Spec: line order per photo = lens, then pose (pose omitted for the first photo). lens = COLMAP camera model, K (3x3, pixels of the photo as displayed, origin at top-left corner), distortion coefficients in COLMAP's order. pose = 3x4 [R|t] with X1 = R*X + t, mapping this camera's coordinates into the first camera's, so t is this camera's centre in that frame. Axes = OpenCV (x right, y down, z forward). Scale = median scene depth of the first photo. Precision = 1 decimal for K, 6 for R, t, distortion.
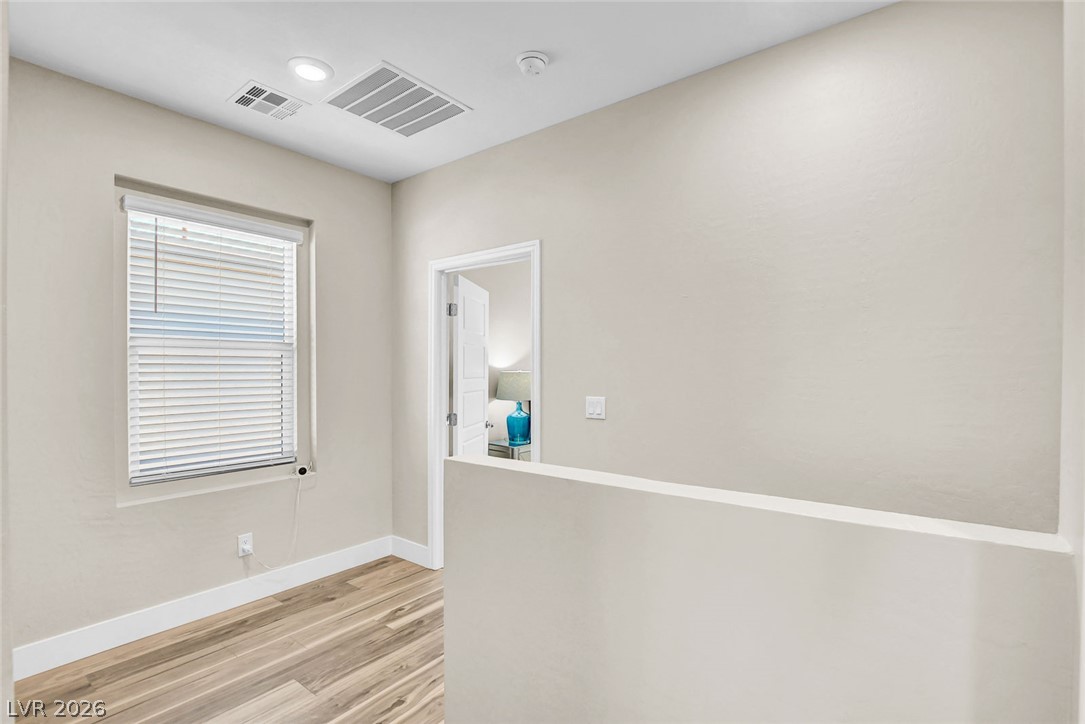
lens RADIAL K [[499.2, 0, 545.0], [0, 499.2, 372.6], [0, 0, 1]] dist [-0.029590, 0.004668]
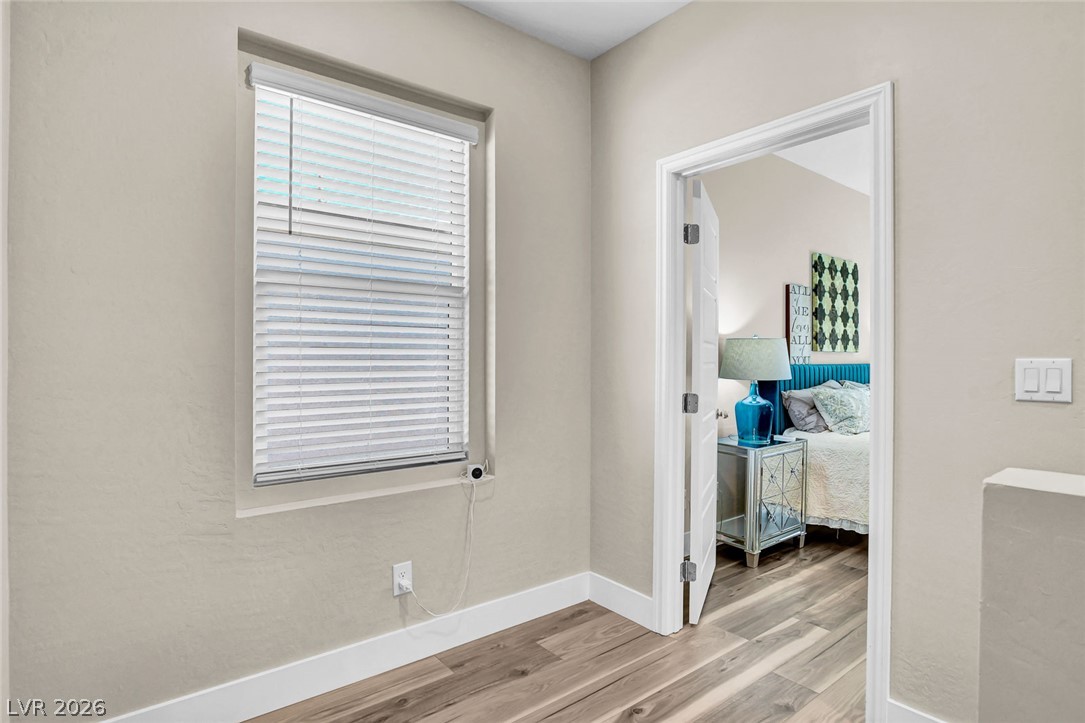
lens RADIAL K [[552.2, 0, 540.1], [0, 552.2, 356.3], [0, 0, 1]] dist [-0.021484, 0.002562]
pose [[0.969728, 0.000895, -0.244185, -0.217153], [-0.003588, 0.999938, -0.010583, 0.045119], [0.244161, 0.011139, 0.969671, 0.278980]]
